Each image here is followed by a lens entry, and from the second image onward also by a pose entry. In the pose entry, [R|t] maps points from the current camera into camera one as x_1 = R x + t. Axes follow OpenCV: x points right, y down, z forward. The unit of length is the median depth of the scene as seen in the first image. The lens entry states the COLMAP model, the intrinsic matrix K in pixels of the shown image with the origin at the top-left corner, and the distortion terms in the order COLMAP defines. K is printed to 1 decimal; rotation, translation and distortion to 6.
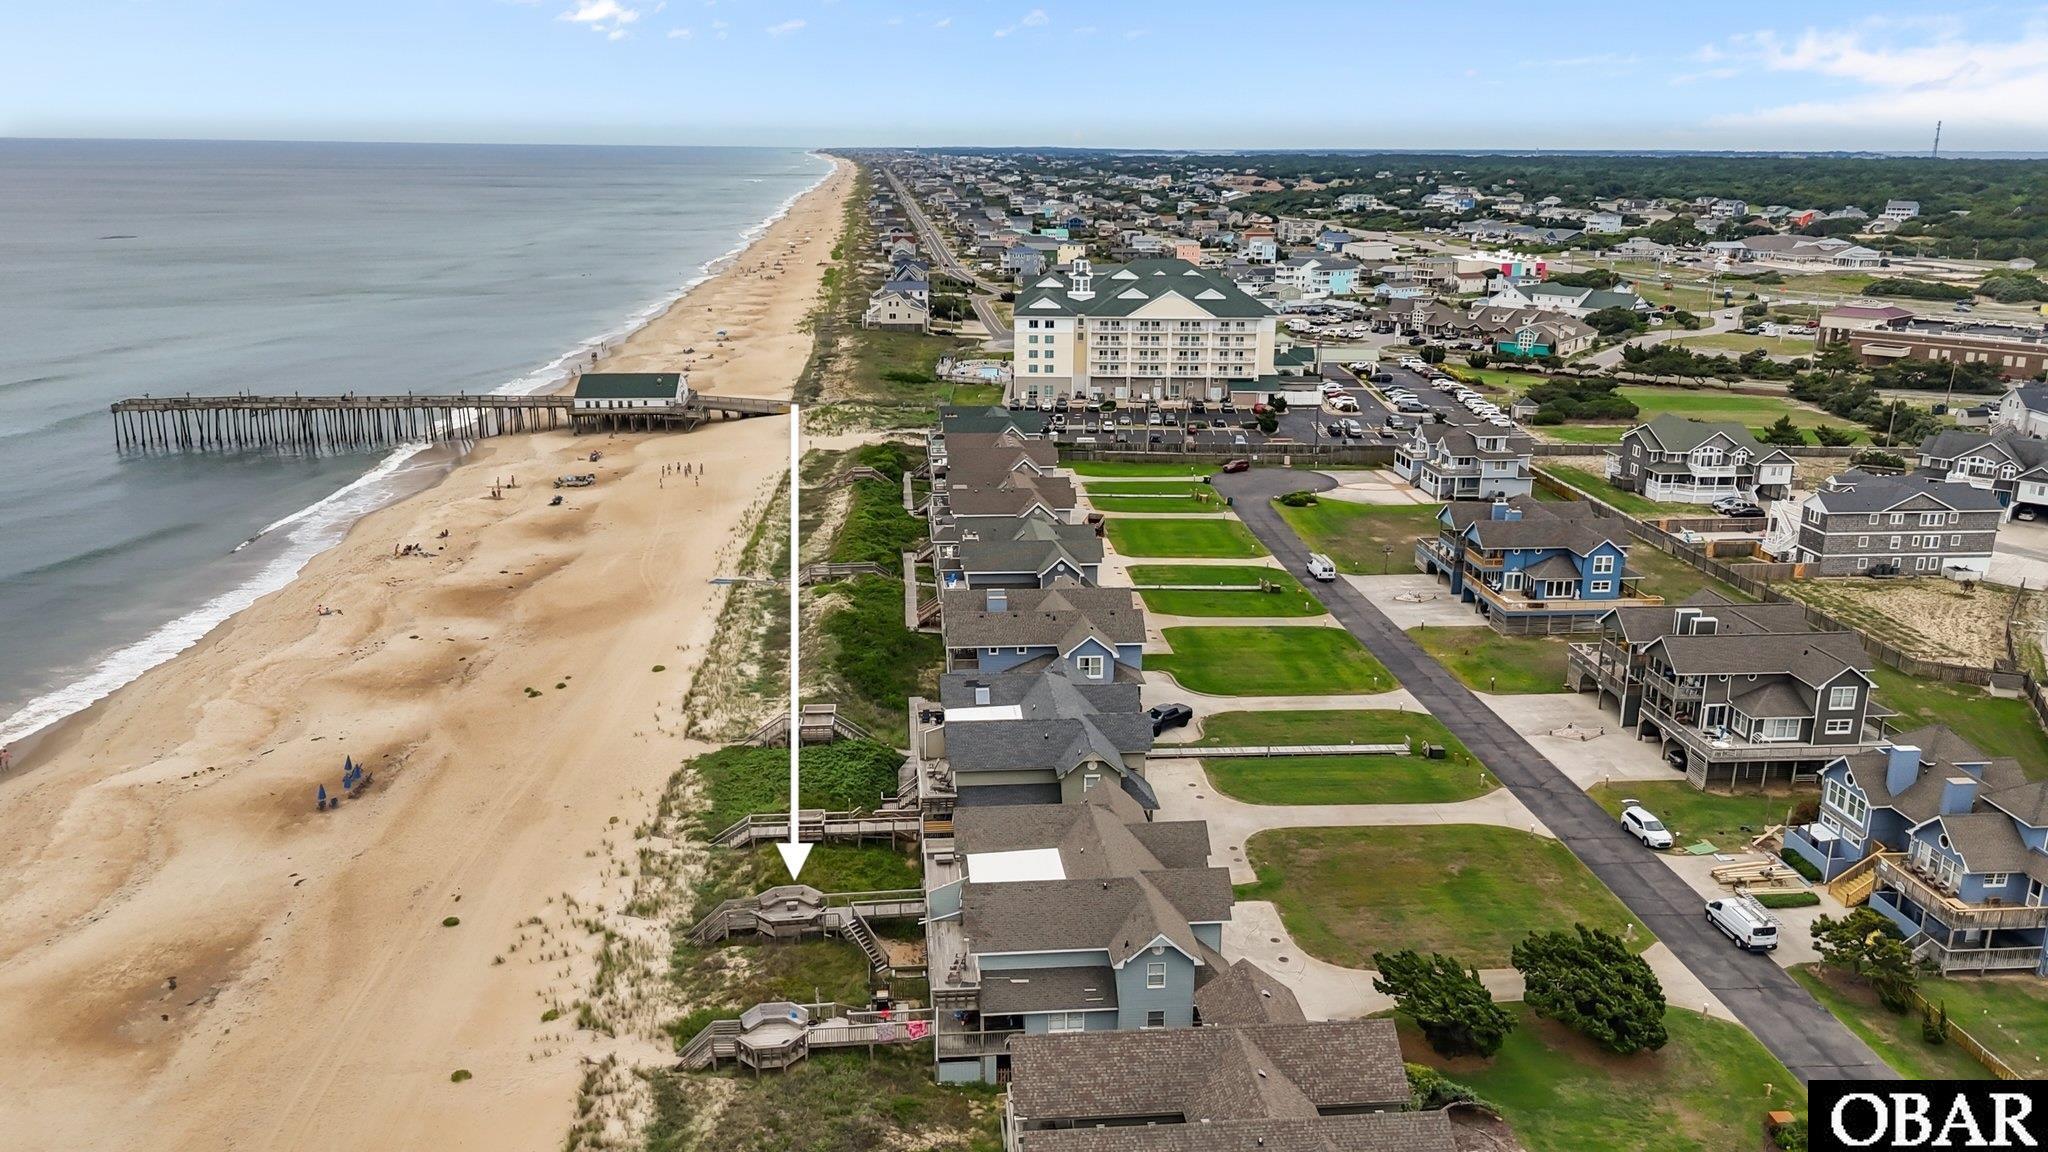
lens RADIAL K [[1357.1, 0, 1024.0], [0, 1357.1, 576.0], [0, 0, 1]] dist [0.075514, -0.090325]
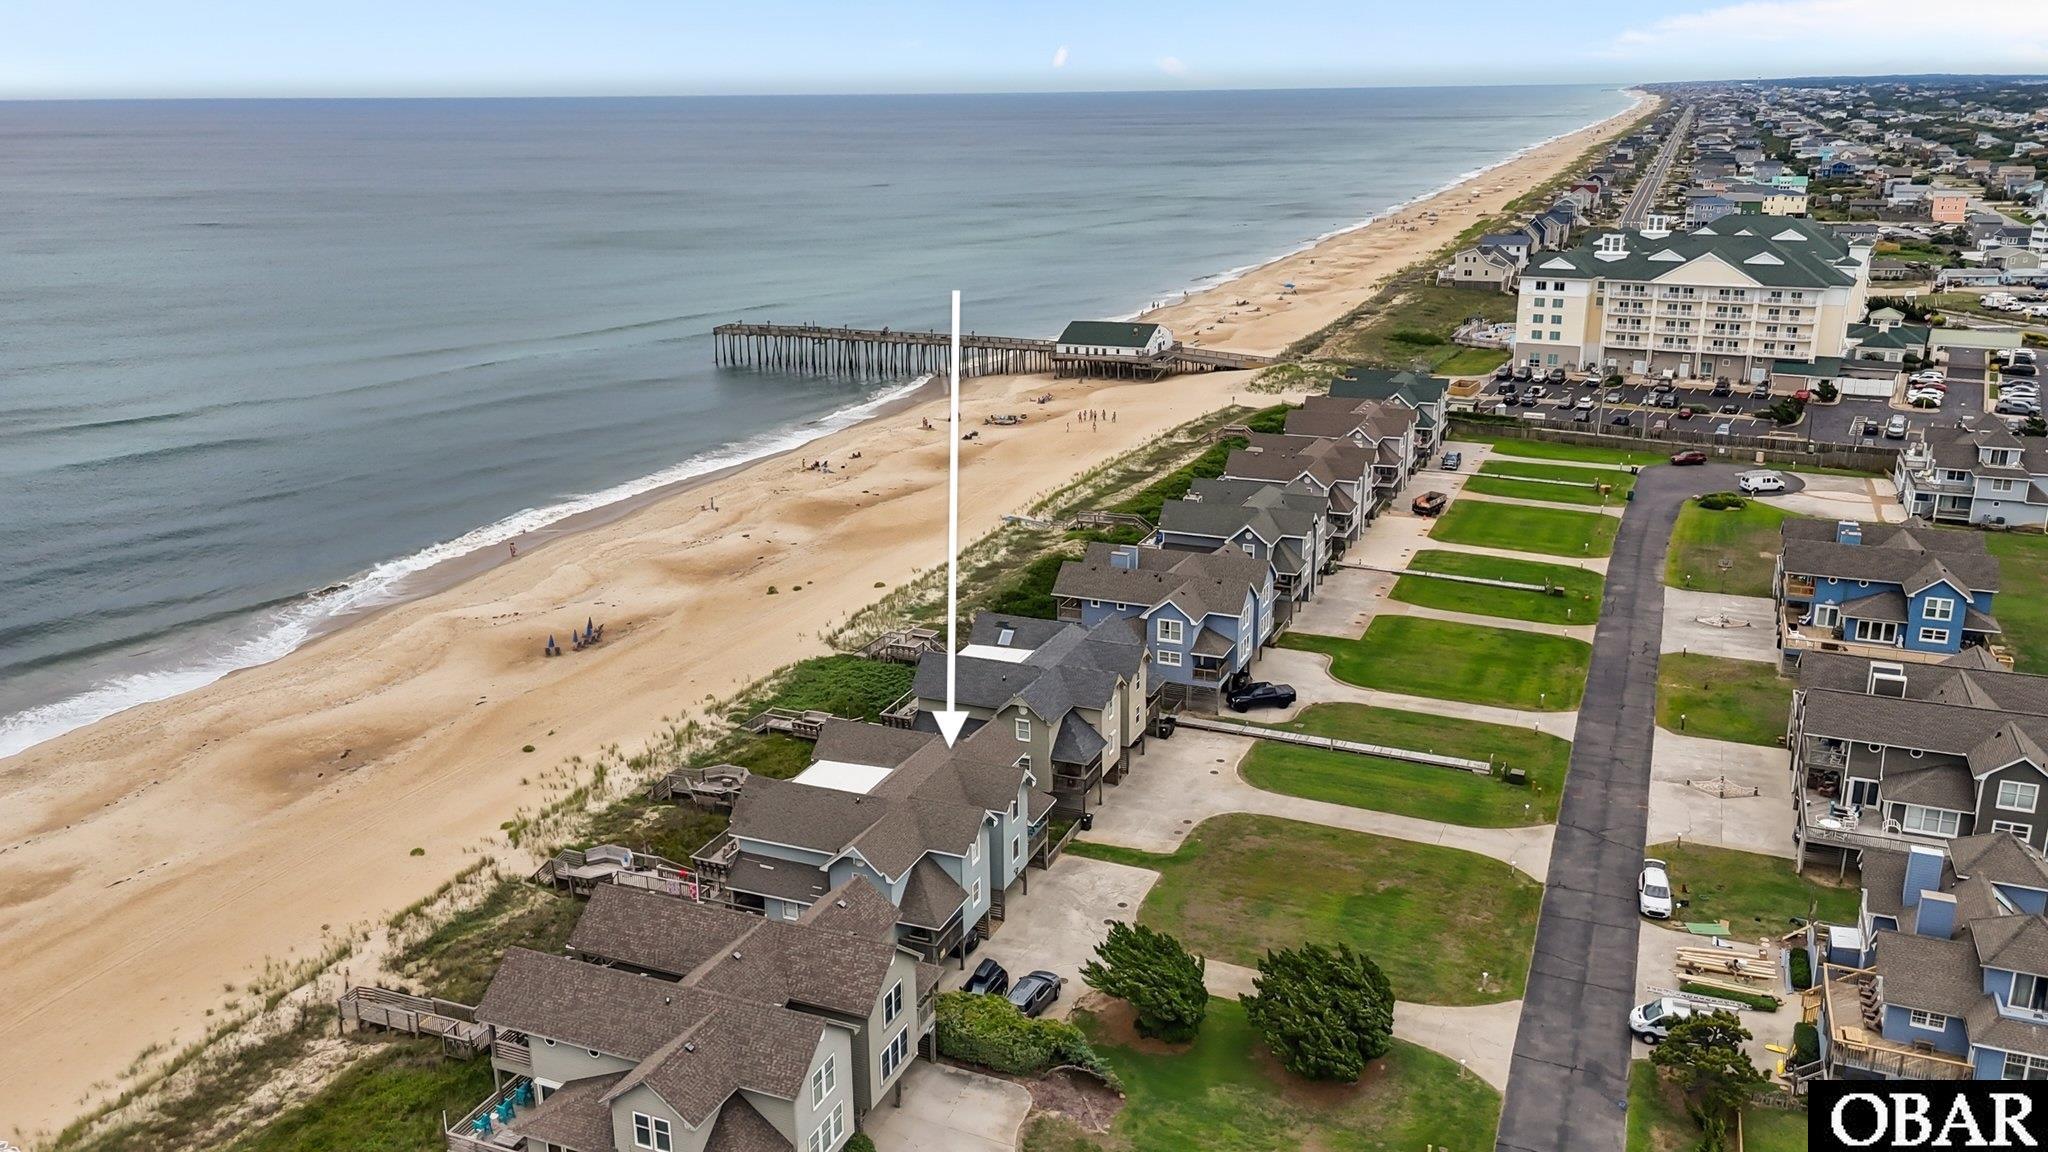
lens RADIAL K [[1390.4, 0, 1024.0], [0, 1390.4, 576.0], [0, 0, 1]] dist [0.080295, -0.121670]
pose [[0.903662, 0.123464, -0.410064, 0.297745], [-0.111840, 0.992348, 0.052320, -0.011651], [0.413386, -0.001418, 0.910555, 0.019640]]
